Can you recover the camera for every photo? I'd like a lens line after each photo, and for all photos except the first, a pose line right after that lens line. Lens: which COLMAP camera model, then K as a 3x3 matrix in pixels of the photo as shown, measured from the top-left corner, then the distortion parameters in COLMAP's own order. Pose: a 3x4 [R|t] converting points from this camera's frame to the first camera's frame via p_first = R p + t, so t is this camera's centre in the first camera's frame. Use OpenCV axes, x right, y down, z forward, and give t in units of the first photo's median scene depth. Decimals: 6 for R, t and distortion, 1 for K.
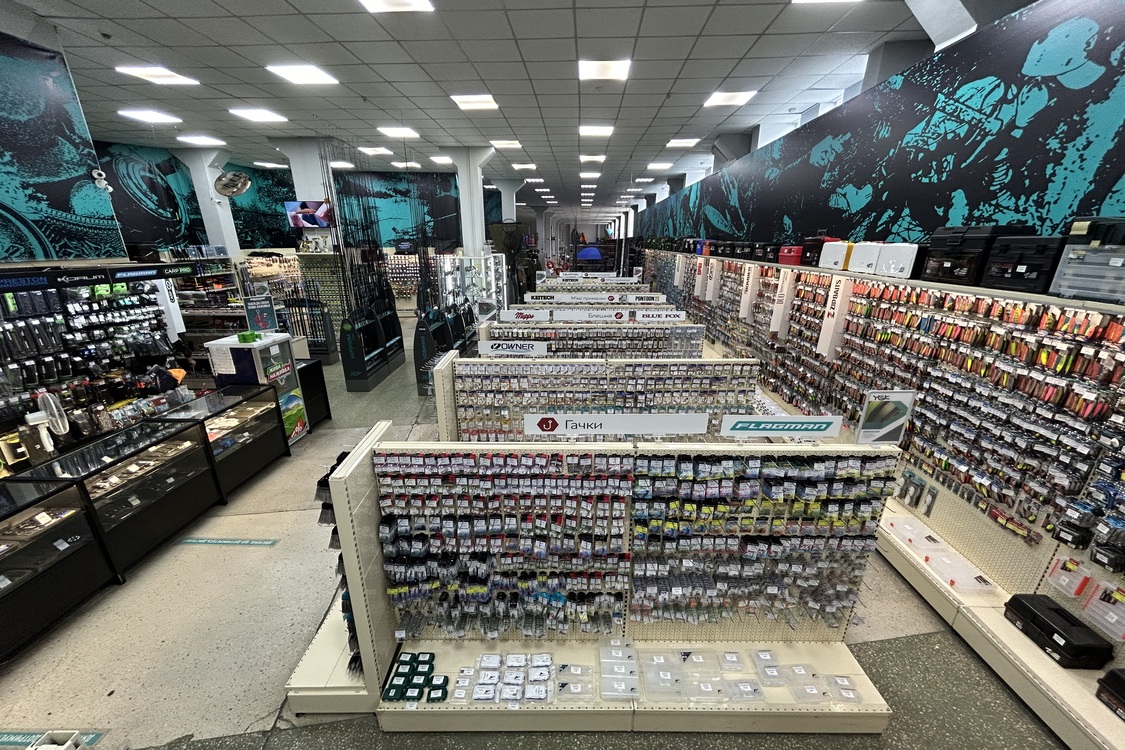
lens RADIAL K [[449.7, 0, 572.5], [0, 449.7, 408.5], [0, 0, 1]] dist [0.002913, -0.002287]
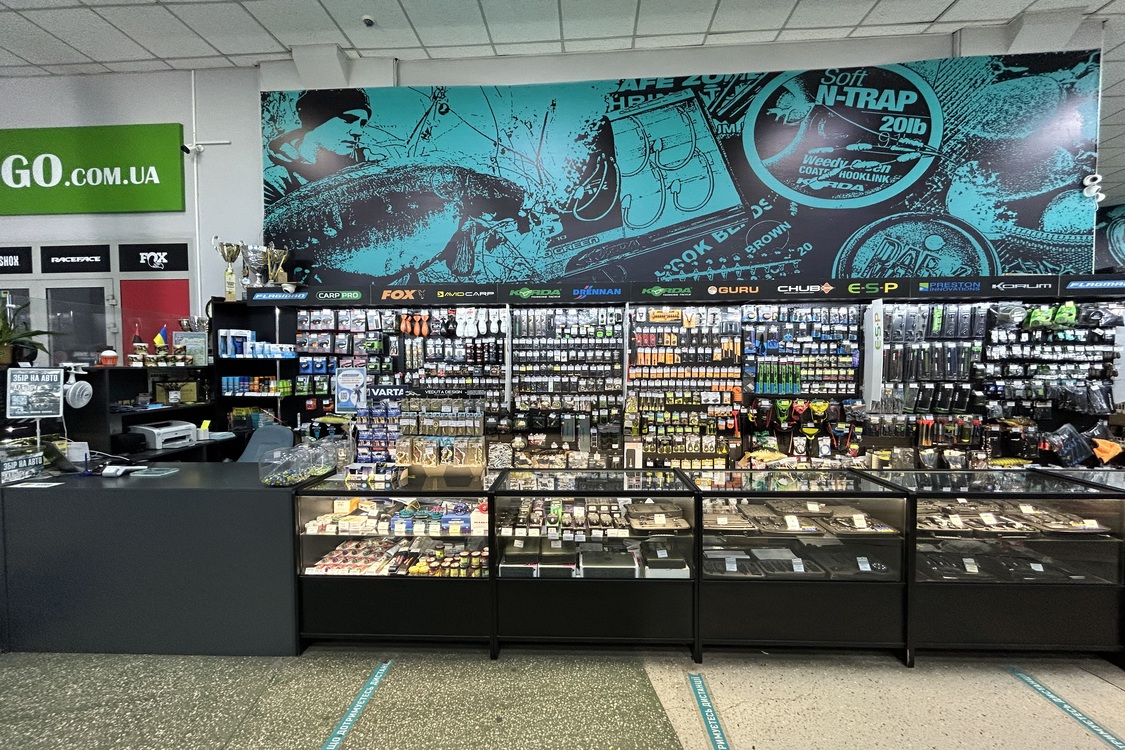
lens RADIAL K [[449.7, 0, 562.5], [0, 449.7, 383.0], [0, 0, 1]] dist [0.002913, -0.002287]
pose [[-0.032507, 0.024380, -0.999174, -0.235021], [-0.351331, 0.935624, 0.034259, 0.111522], [0.935687, 0.352154, -0.021849, 0.280817]]
